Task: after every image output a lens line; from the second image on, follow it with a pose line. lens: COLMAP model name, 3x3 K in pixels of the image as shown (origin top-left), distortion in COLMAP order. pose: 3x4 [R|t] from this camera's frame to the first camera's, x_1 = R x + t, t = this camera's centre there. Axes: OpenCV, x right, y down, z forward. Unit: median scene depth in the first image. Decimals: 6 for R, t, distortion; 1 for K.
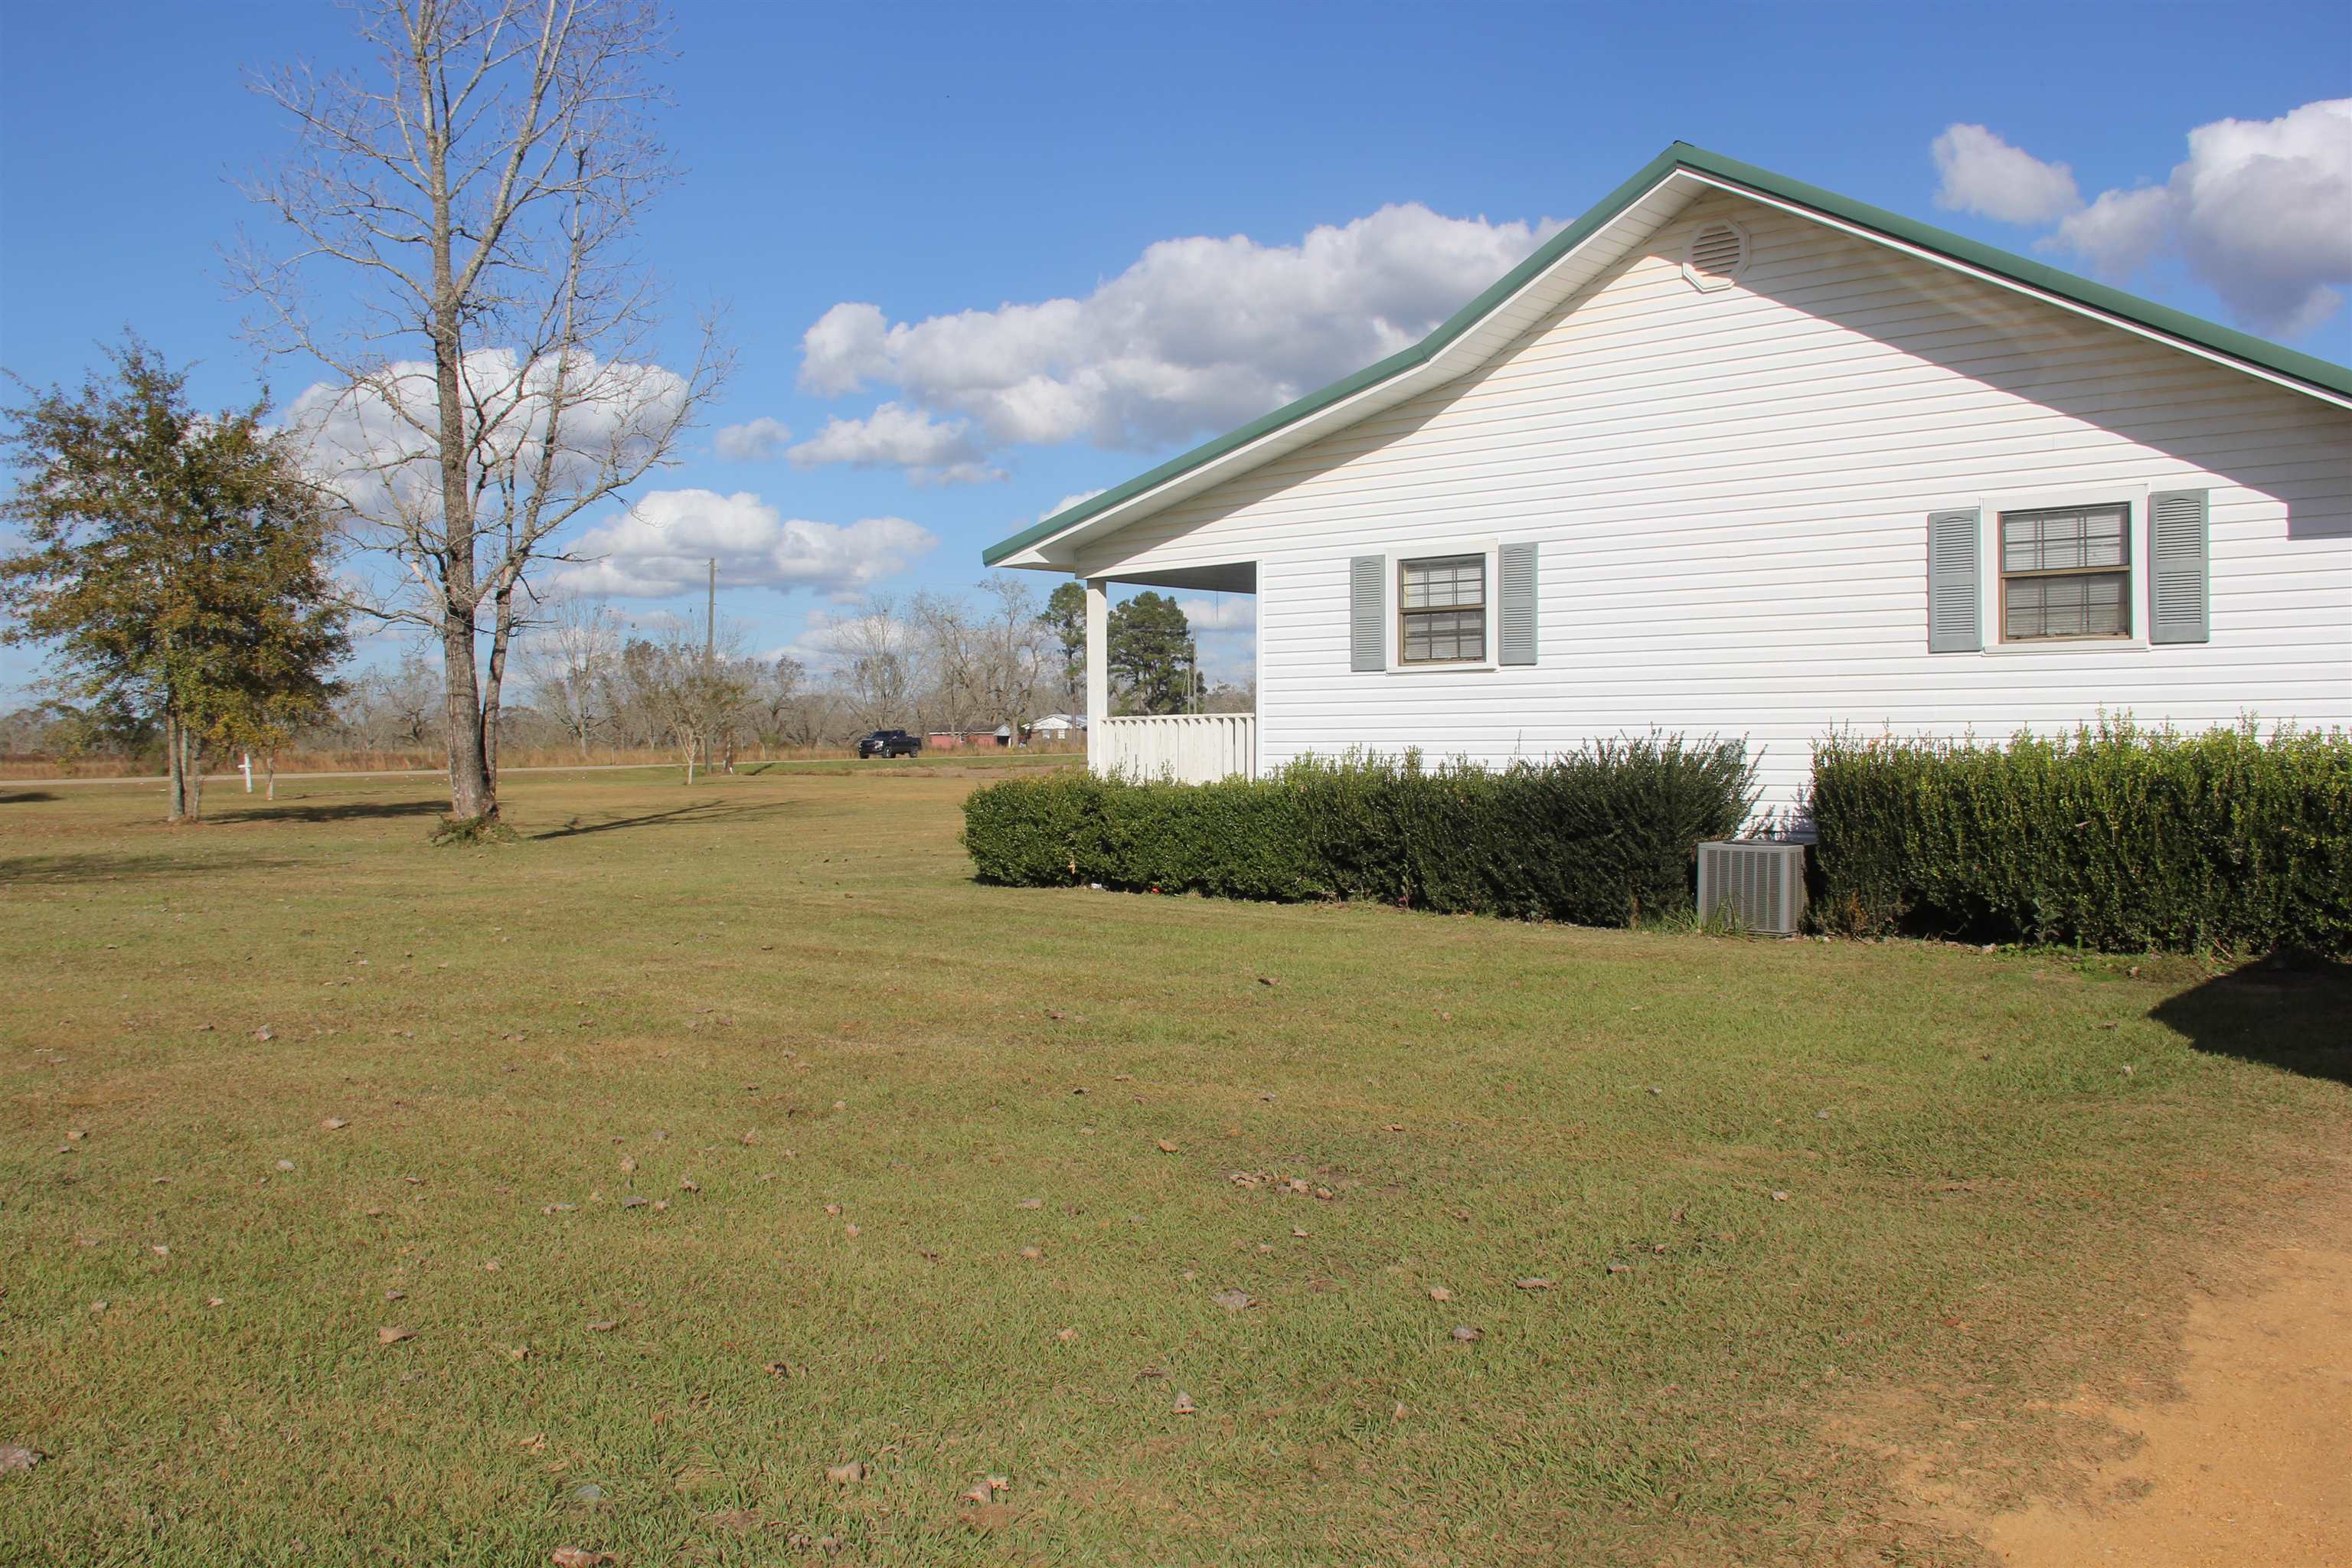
lens RADIAL K [[1963.1, 0, 1176.3], [0, 1963.1, 780.7], [0, 0, 1]] dist [-0.092627, 0.028329]
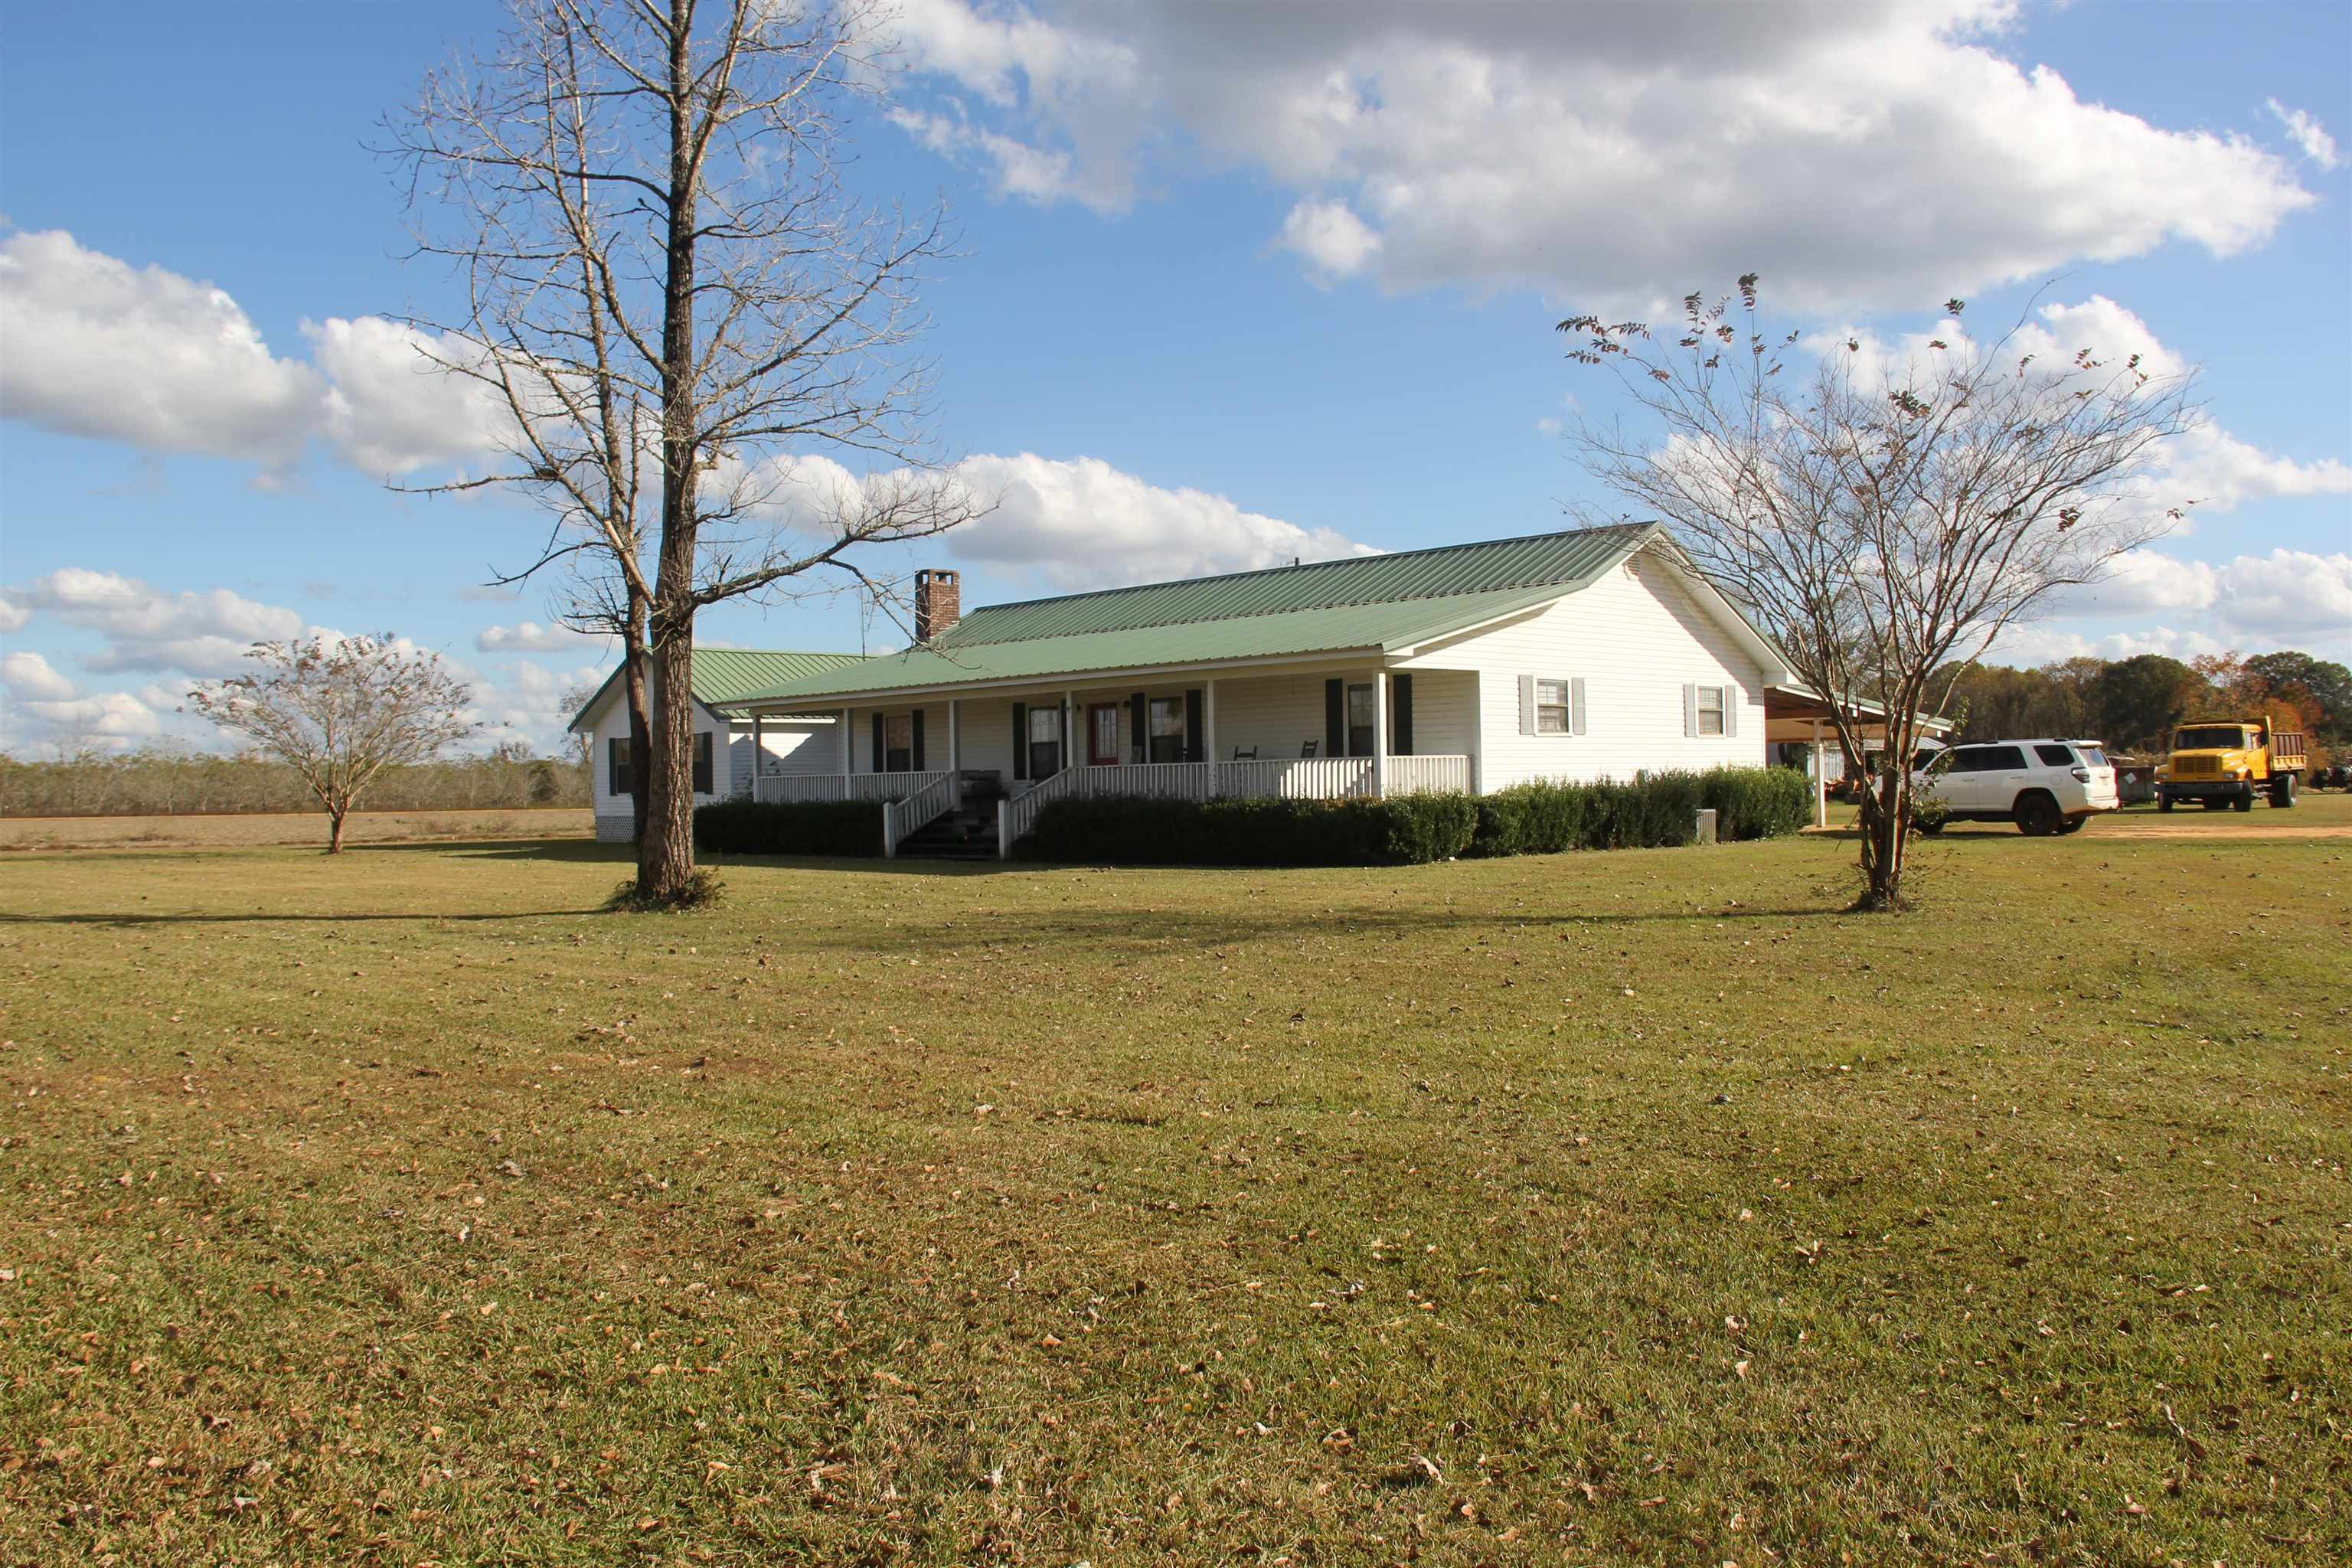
lens RADIAL K [[1963.1, 0, 1176.5], [0, 1963.1, 787.4], [0, 0, 1]] dist [-0.092627, 0.028329]
pose [[-0.051792, 0.018301, 0.998490, -1.951088], [0.061161, 0.998013, -0.015119, 0.003551], [-0.996783, 0.060286, -0.052809, 1.570316]]
